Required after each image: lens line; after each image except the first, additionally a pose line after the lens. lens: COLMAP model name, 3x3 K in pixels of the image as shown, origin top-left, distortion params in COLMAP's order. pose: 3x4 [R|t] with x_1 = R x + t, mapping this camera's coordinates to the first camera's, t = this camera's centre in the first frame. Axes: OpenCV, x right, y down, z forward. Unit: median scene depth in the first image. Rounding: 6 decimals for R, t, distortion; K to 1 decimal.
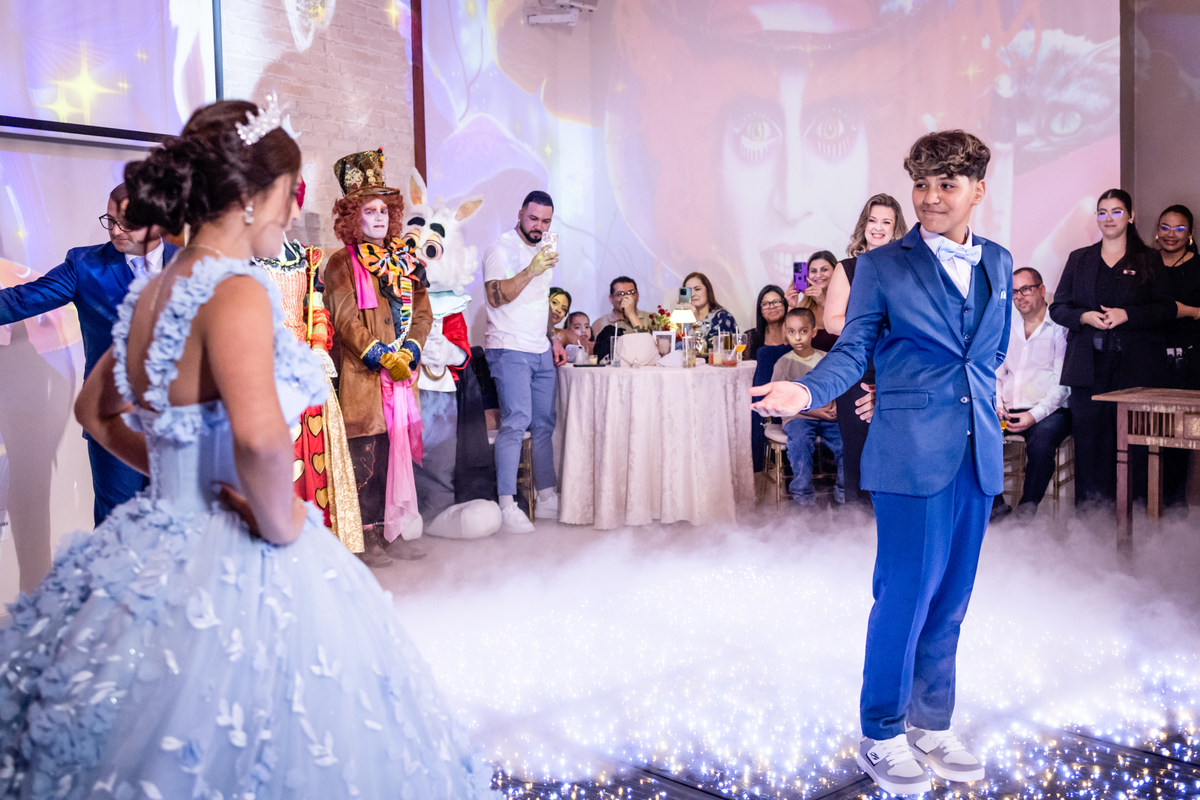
lens RADIAL K [[1244.4, 0, 703.5], [0, 1244.4, 355.1], [0, 0, 1]] dist [-0.013777, -0.015373]
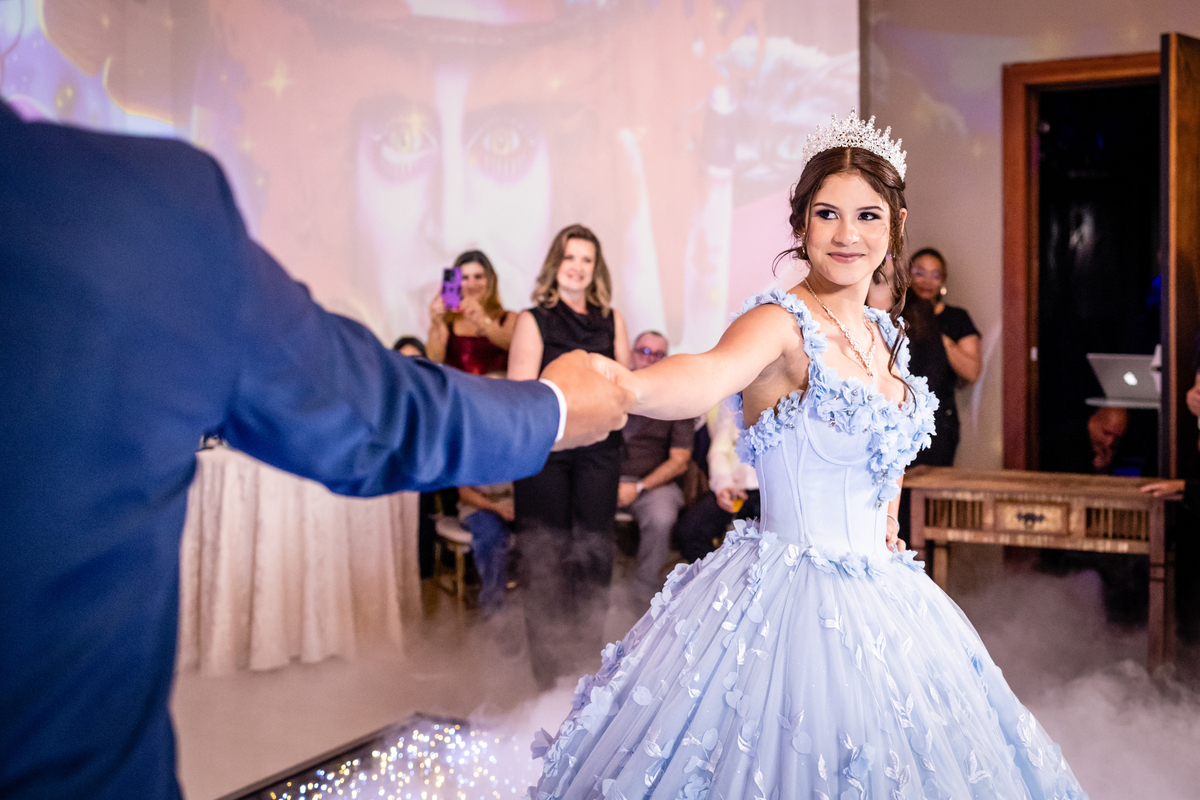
lens RADIAL K [[1244.4, 0, 703.5], [0, 1244.4, 355.1], [0, 0, 1]] dist [-0.013777, -0.015373]
pose [[0.938467, -0.007037, 0.345296, -0.064249], [0.013942, 0.999749, -0.017518, -0.030885], [-0.345086, 0.021255, 0.938330, 0.227145]]
